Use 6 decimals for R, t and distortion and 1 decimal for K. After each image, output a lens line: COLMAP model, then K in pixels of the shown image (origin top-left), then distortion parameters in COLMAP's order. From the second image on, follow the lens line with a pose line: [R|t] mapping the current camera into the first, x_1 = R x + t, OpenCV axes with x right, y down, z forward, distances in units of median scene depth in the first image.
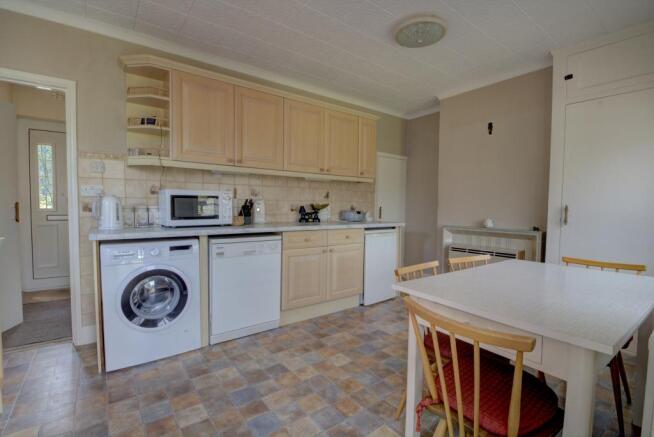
lens RADIAL K [[303.9, 0, 327.0], [0, 303.9, 218.5], [0, 0, 1]] dist [0.000876, 0.000073]
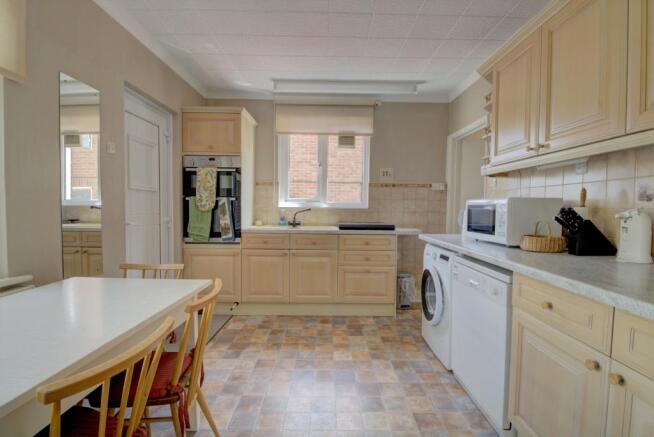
lens RADIAL K [[303.9, 0, 327.0], [0, 303.9, 218.5], [0, 0, 1]] dist [0.000876, 0.000073]
pose [[-0.596223, 0.013506, -0.802705, 0.602093], [-0.051877, 0.997121, 0.055310, -0.073102], [0.801141, 0.074619, -0.593806, 1.372467]]
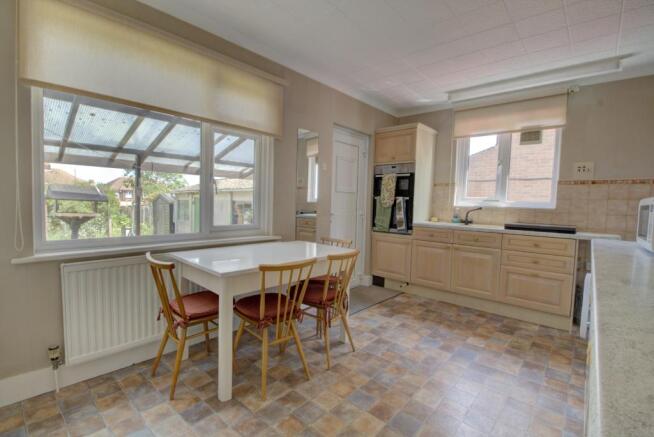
lens RADIAL K [[303.9, 0, 327.0], [0, 303.9, 218.5], [0, 0, 1]] dist [0.000876, 0.000073]
pose [[-0.979085, -0.026409, -0.201730, 0.522845], [-0.046406, 0.994390, 0.095050, -0.092710], [0.198088, 0.102423, -0.974818, 1.824128]]
